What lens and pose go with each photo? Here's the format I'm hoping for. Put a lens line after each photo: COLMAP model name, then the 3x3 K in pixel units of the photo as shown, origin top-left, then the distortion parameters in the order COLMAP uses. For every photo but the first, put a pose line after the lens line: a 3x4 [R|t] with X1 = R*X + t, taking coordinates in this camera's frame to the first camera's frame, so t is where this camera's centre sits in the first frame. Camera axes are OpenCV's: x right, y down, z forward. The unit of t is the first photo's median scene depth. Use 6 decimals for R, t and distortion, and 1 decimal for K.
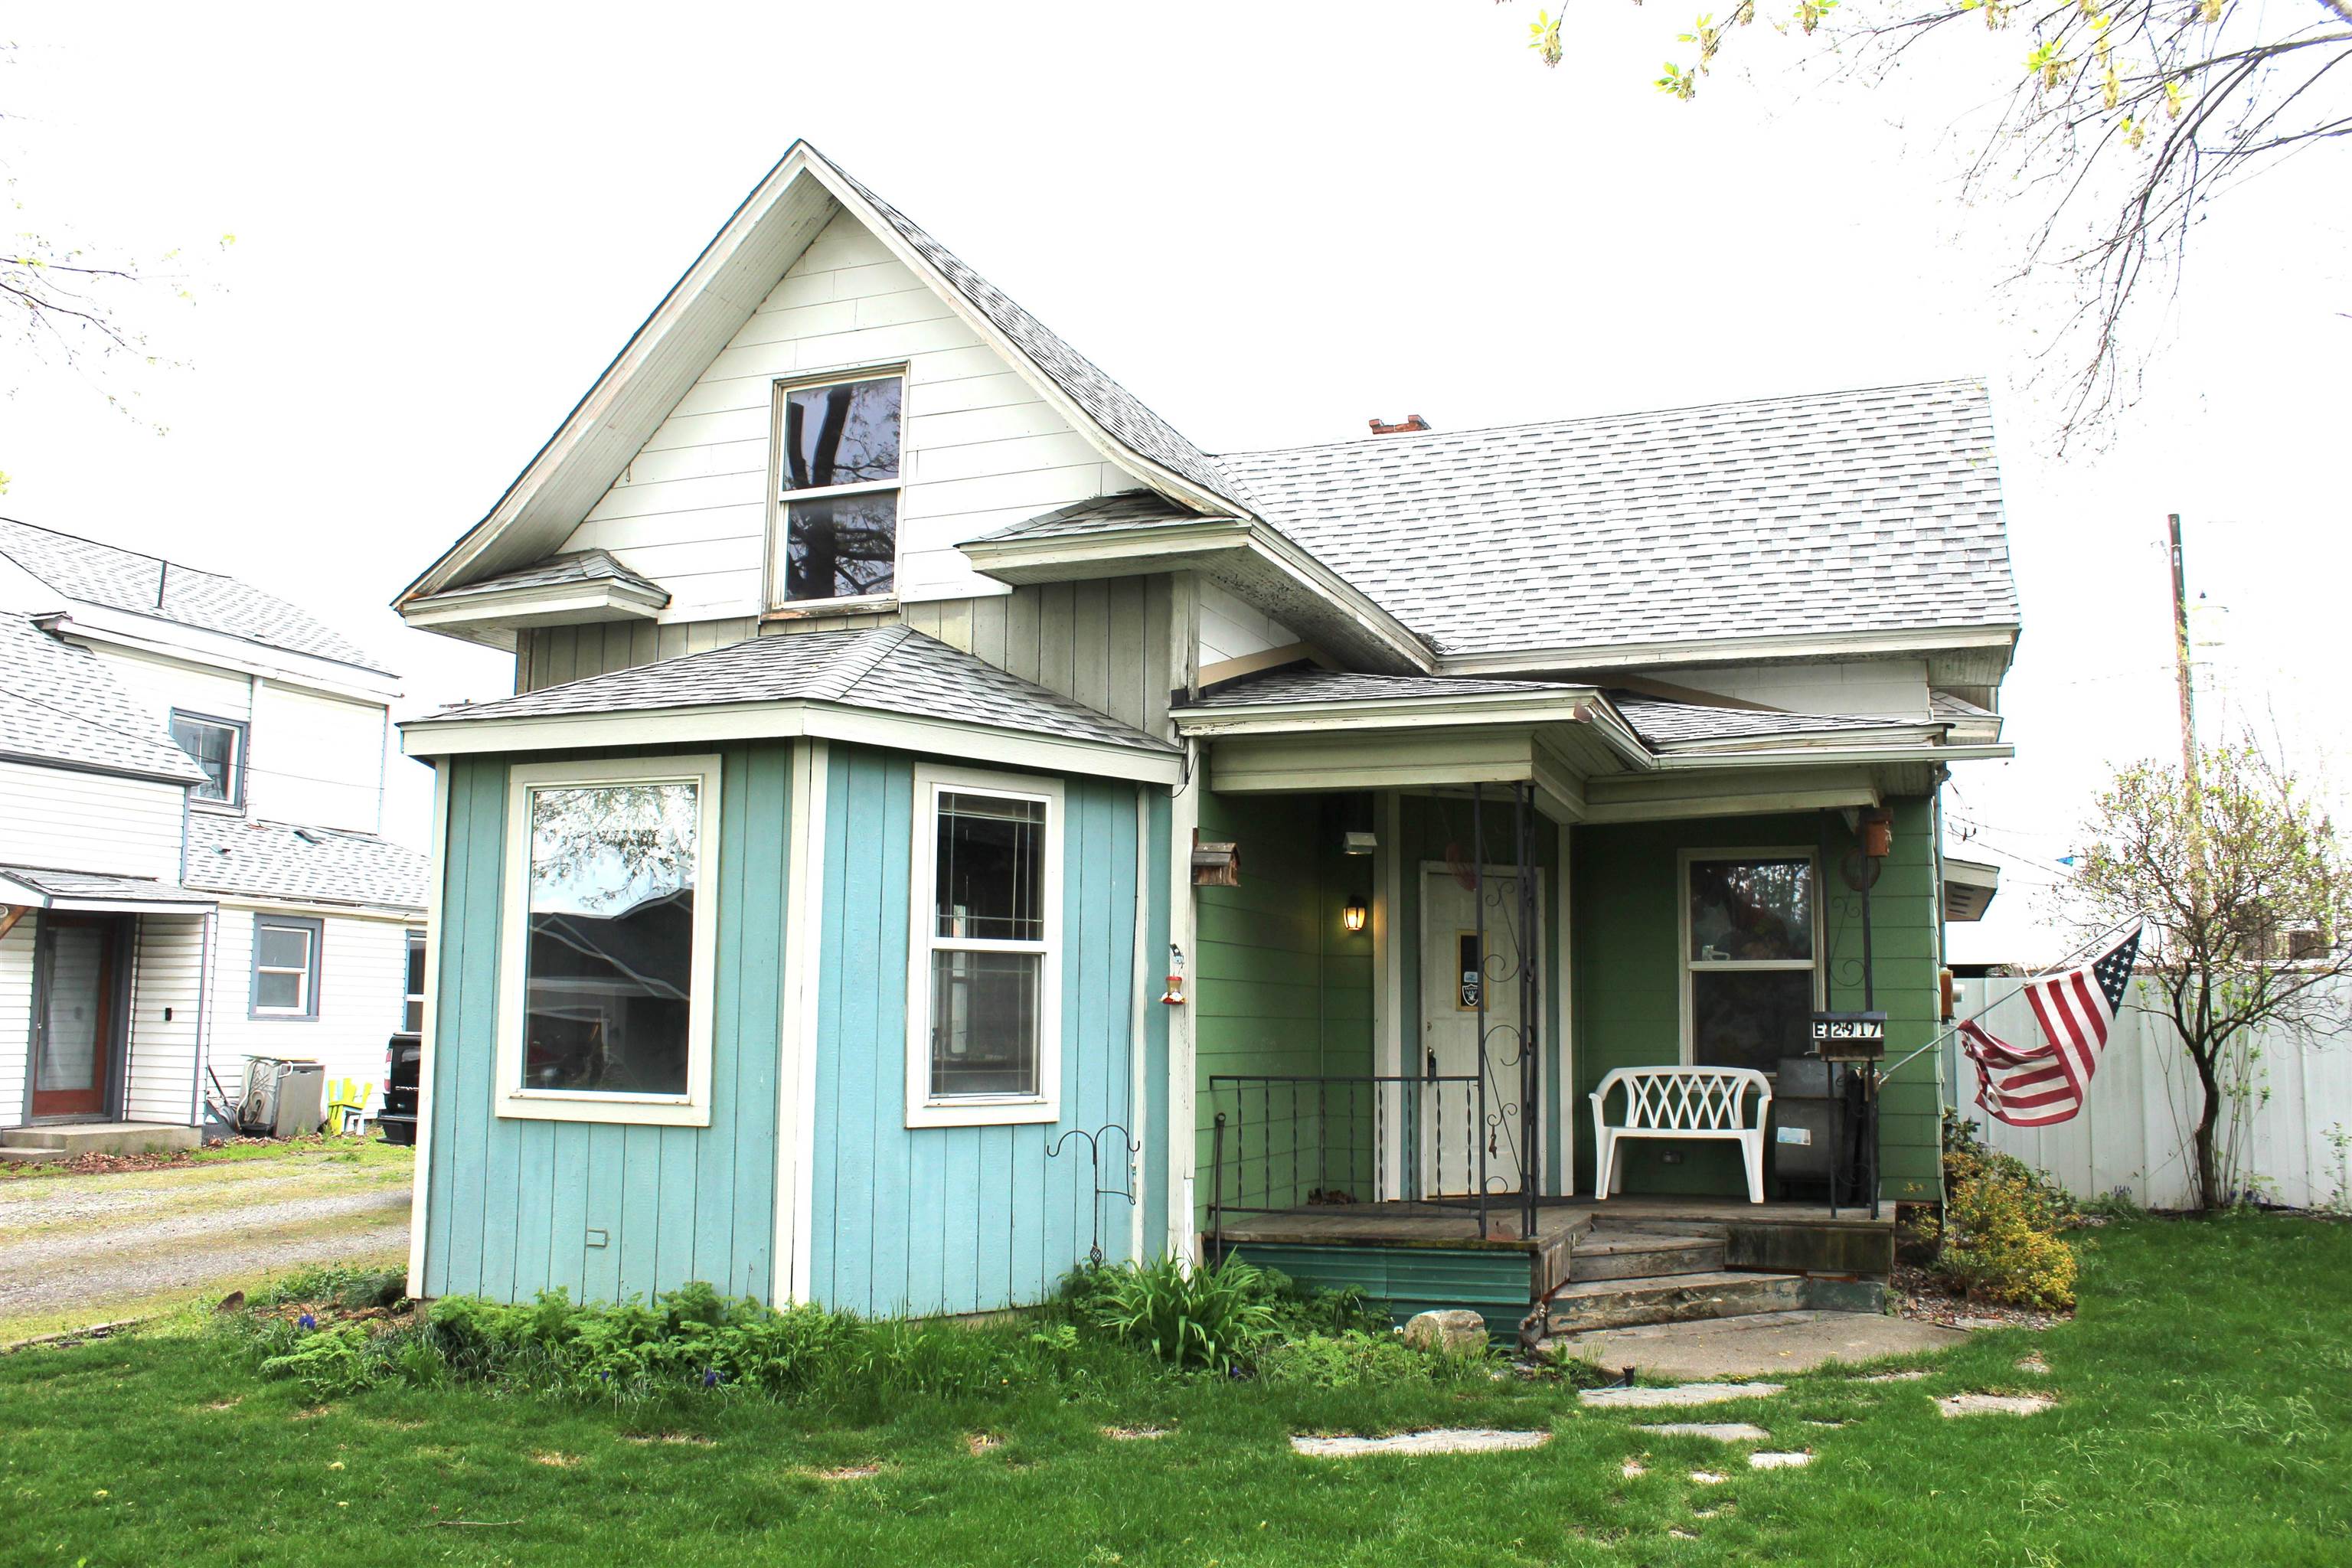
lens RADIAL K [[1962.3, 0, 1187.3], [0, 1962.3, 784.9], [0, 0, 1]] dist [-0.177639, 0.175393]
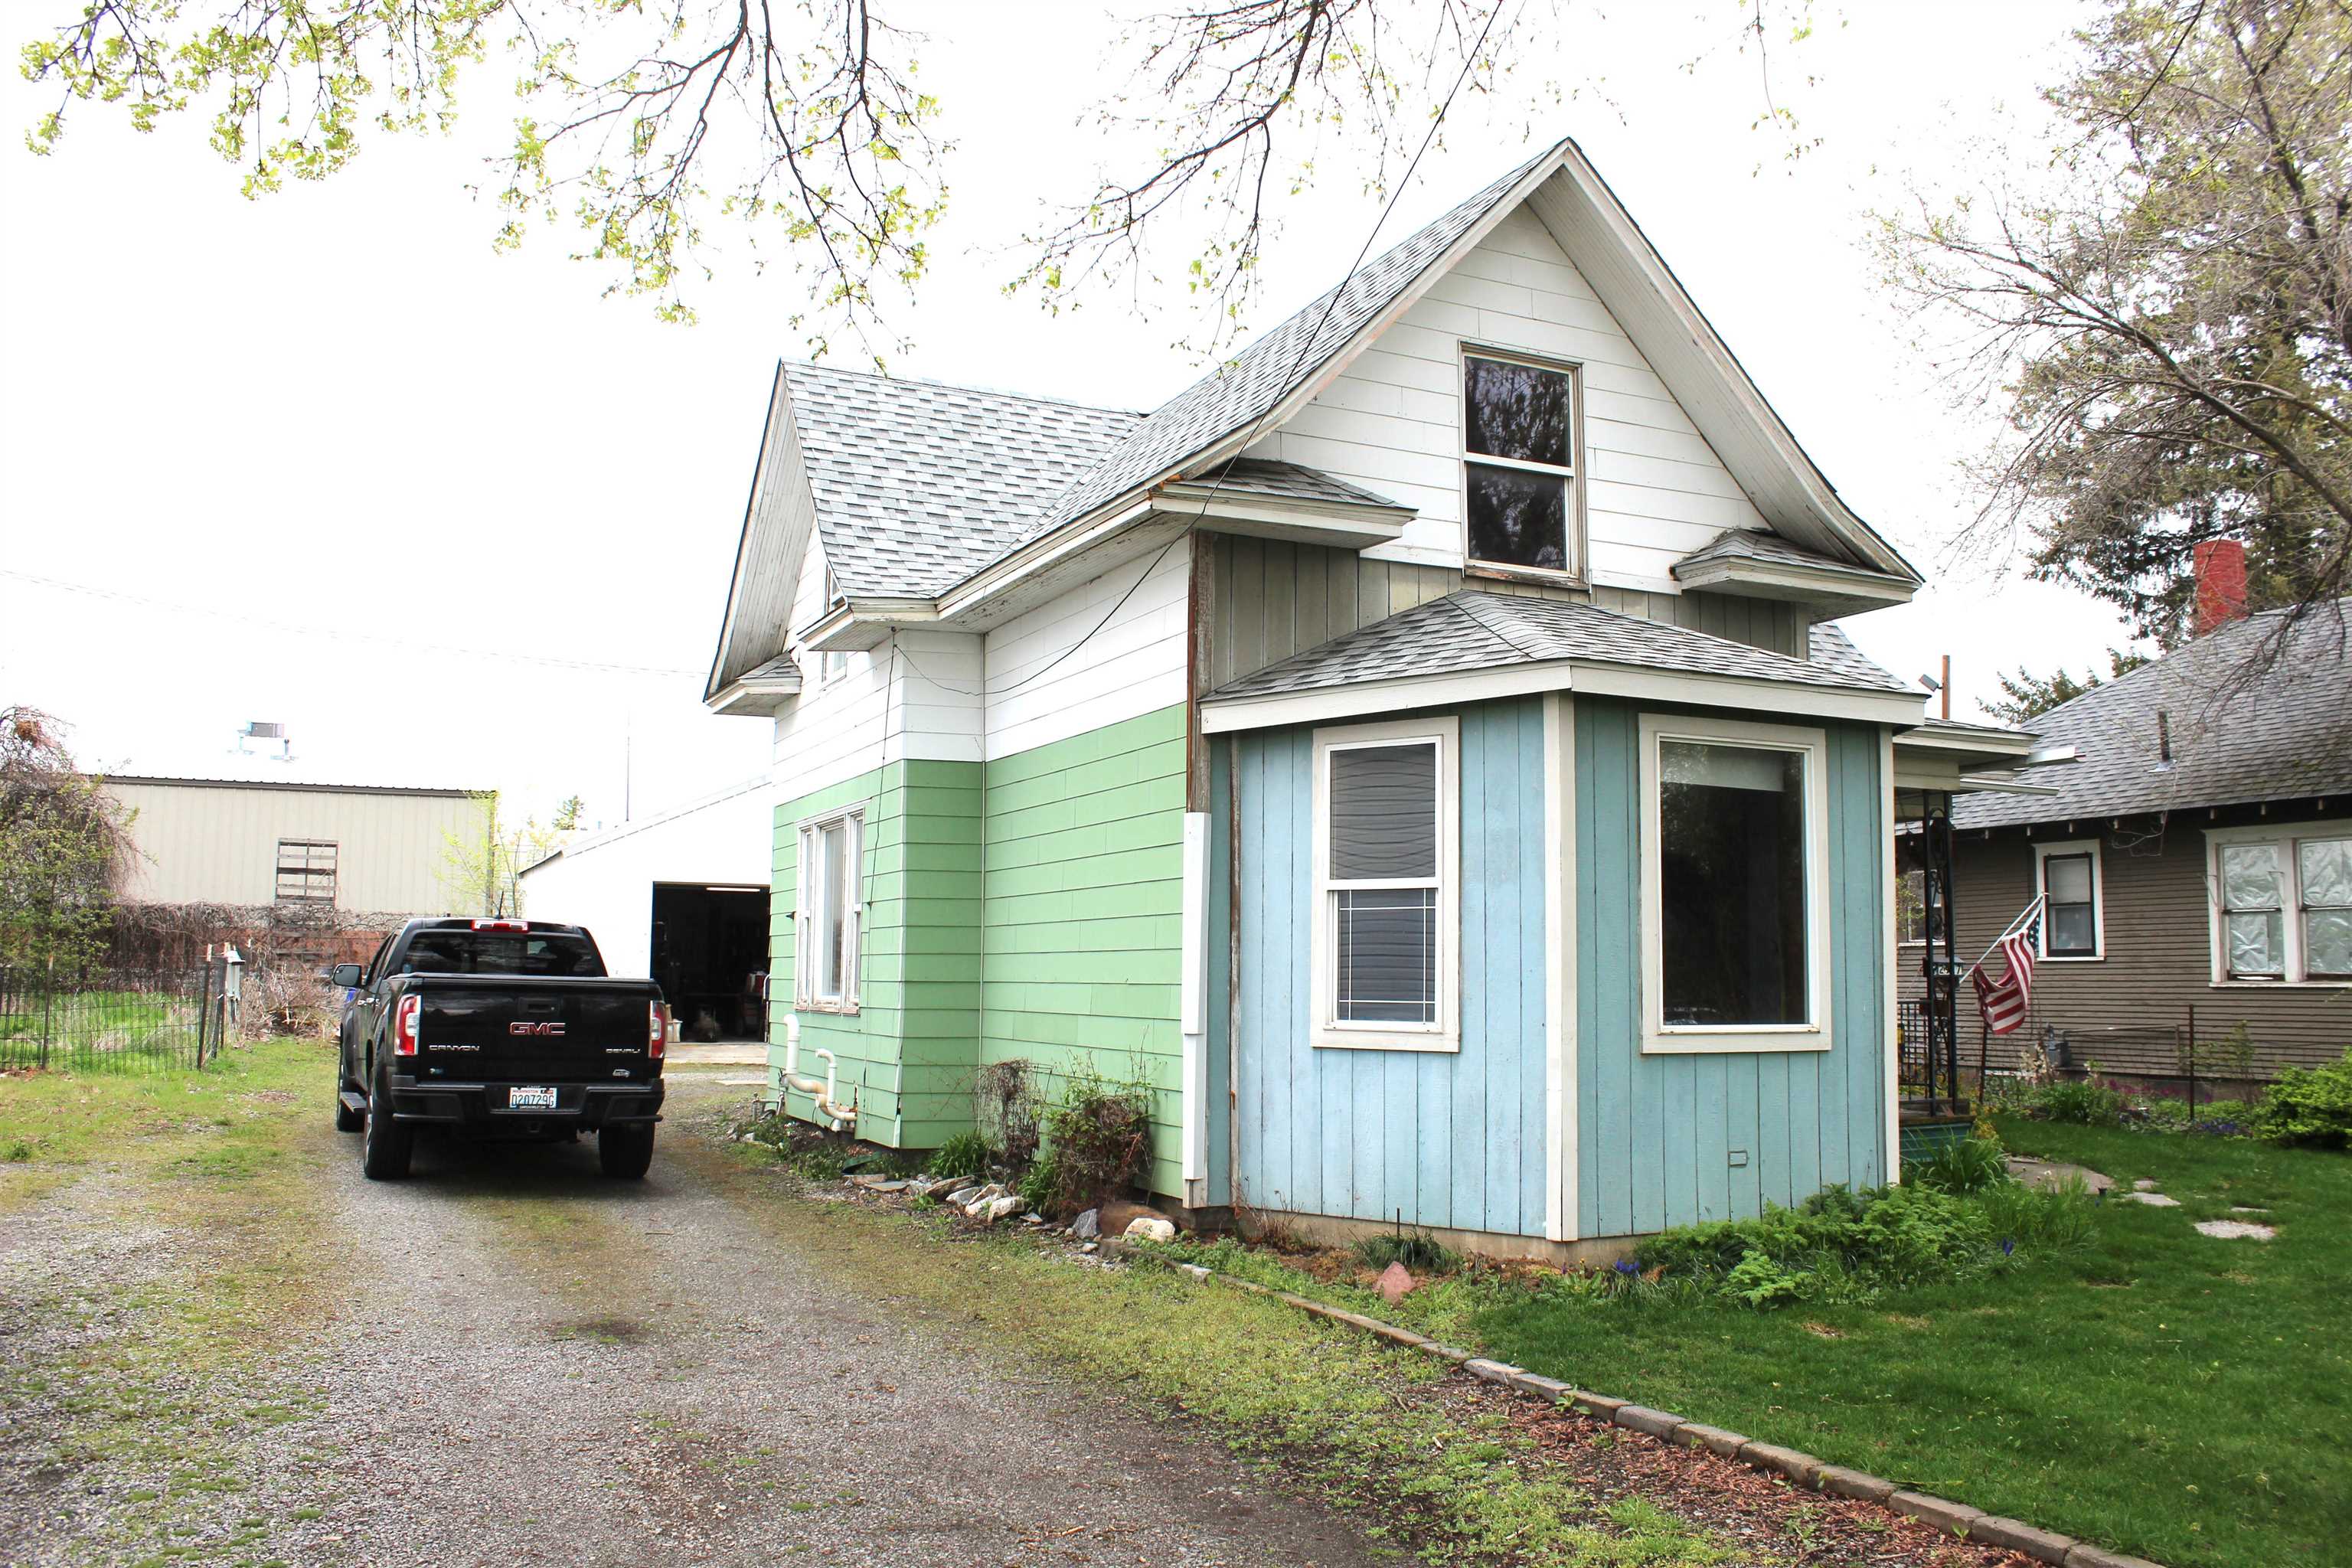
lens RADIAL K [[1962.3, 0, 1187.3], [0, 1962.3, 784.9], [0, 0, 1]] dist [-0.177639, 0.175393]
pose [[0.693810, 0.067921, 0.716948, -1.140800], [-0.098359, 0.995151, 0.000908, 0.044618], [-0.713410, -0.071148, 0.697126, 0.395874]]
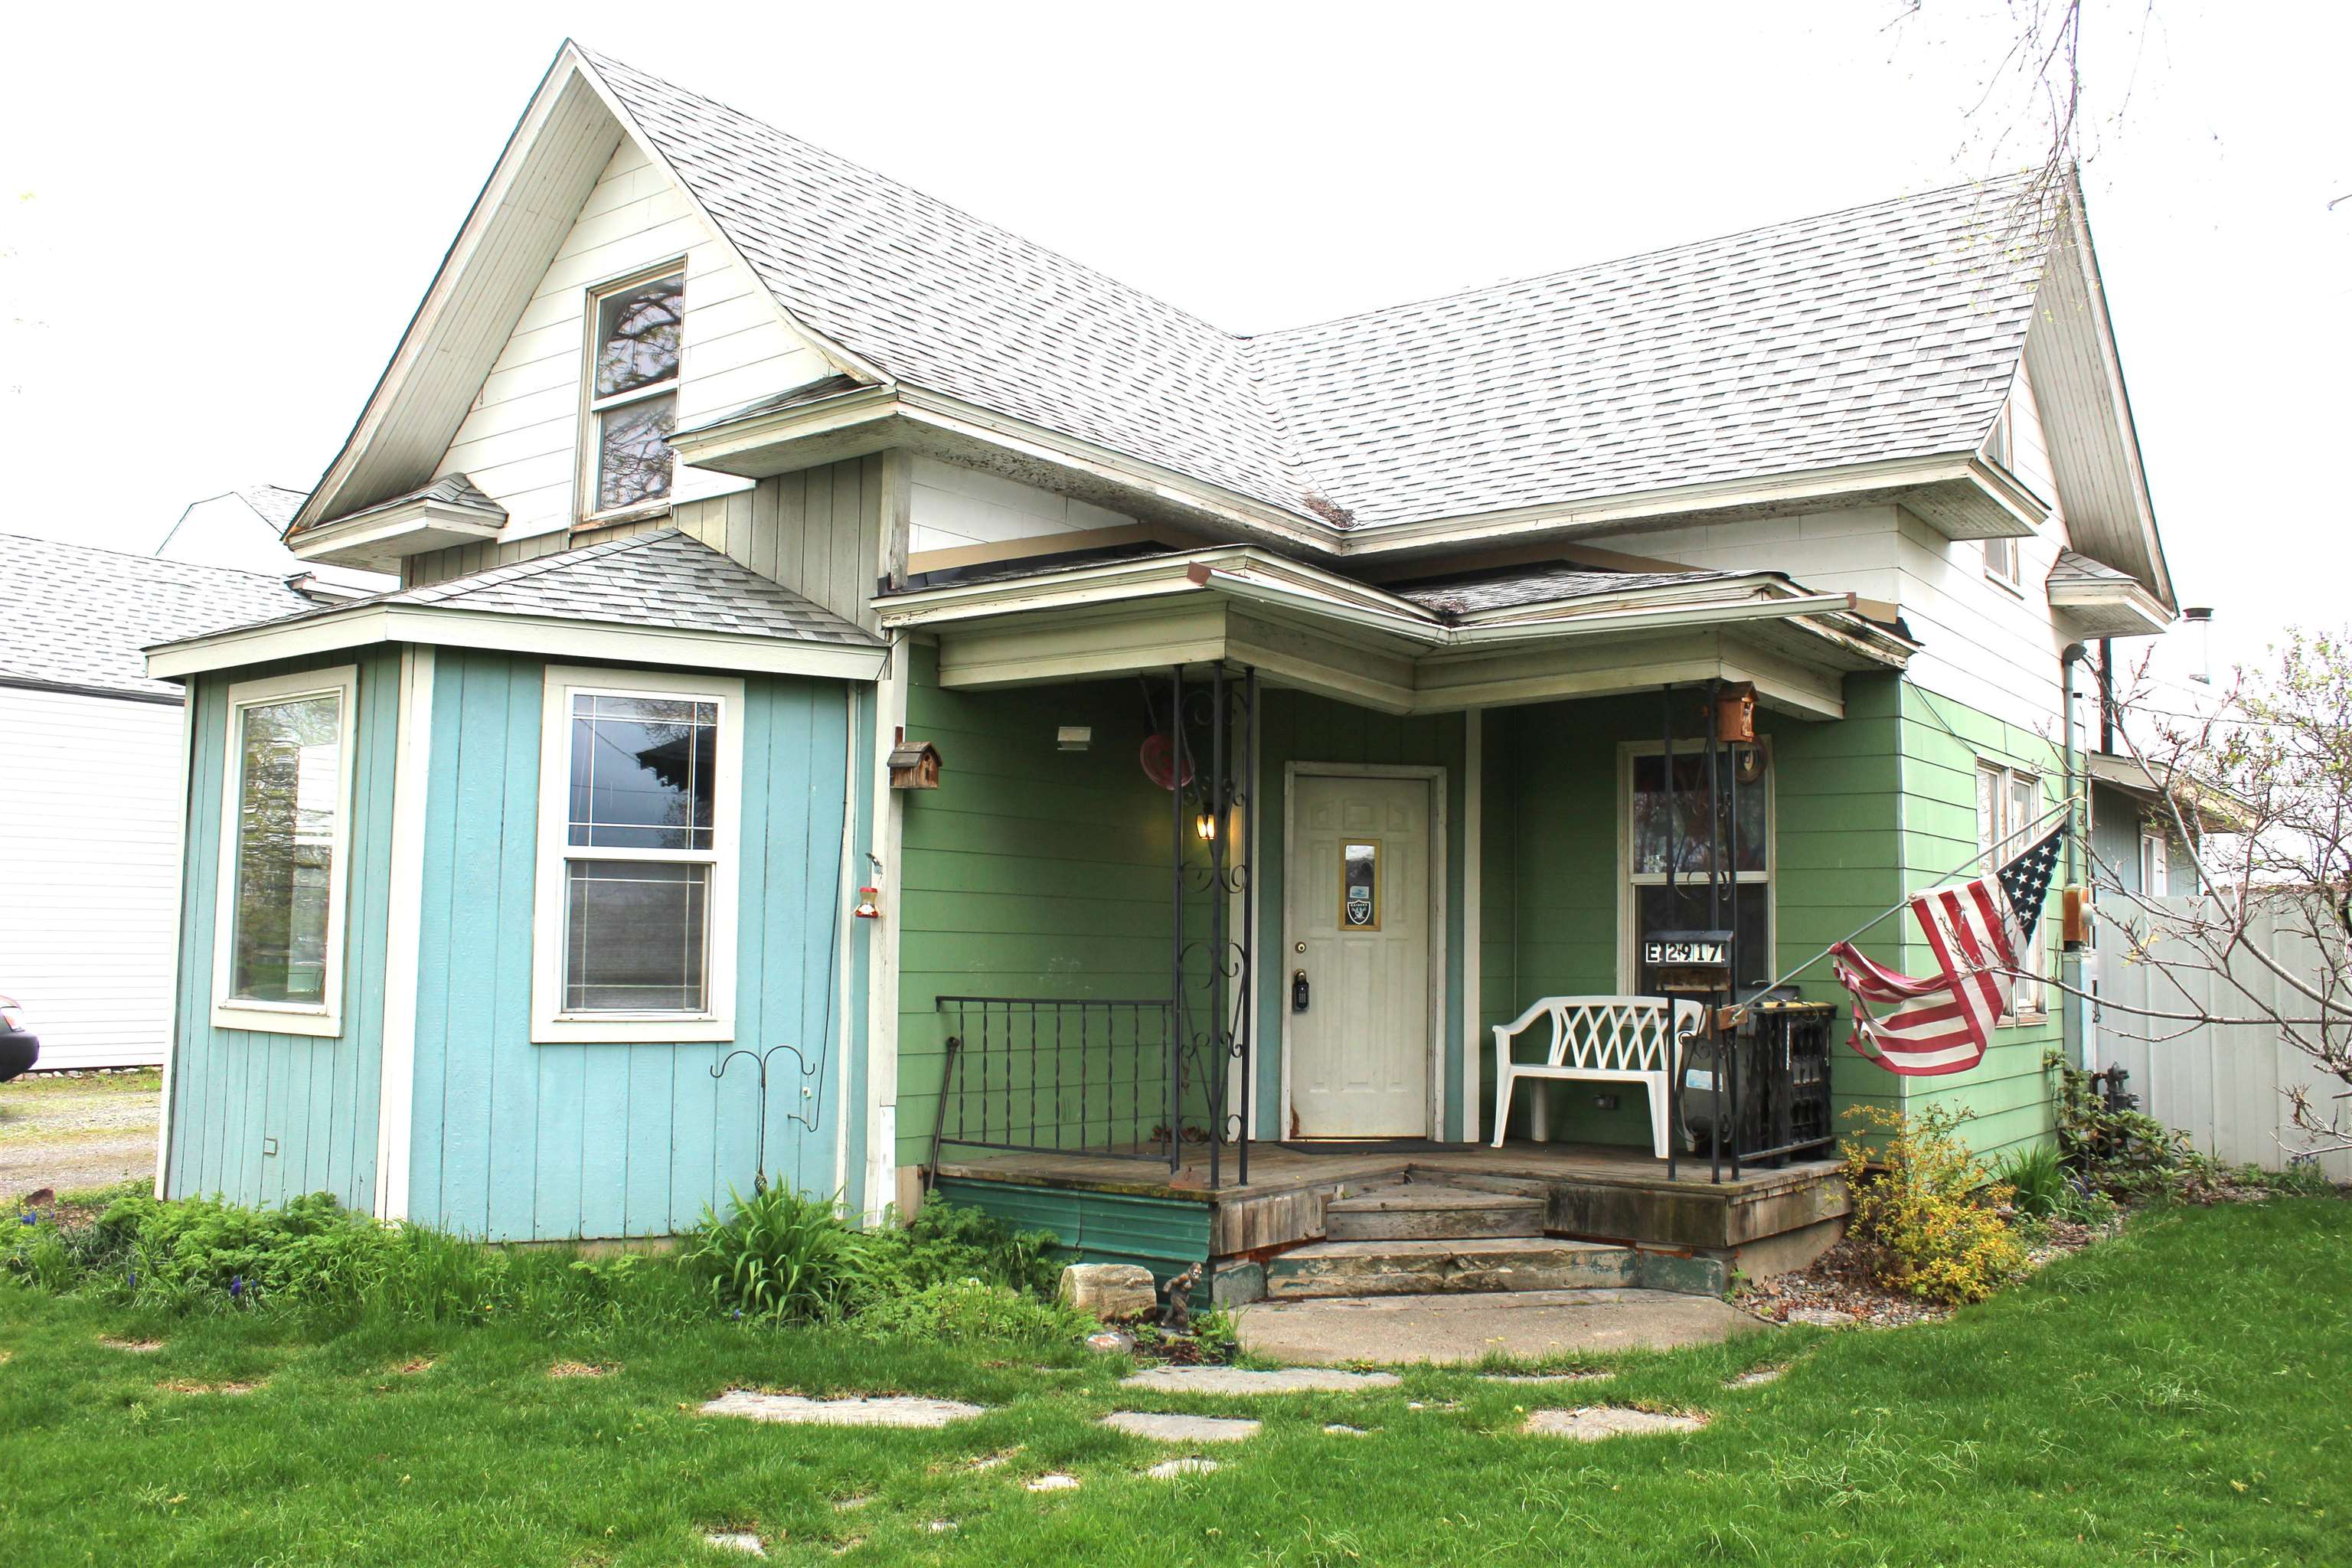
lens RADIAL K [[1962.3, 0, 1187.3], [0, 1962.3, 784.9], [0, 0, 1]] dist [-0.177639, 0.175393]
pose [[0.961738, -0.020134, -0.273231, 0.371295], [0.029177, 0.999151, 0.029074, 0.025705], [0.272413, -0.035934, 0.961509, 0.148935]]
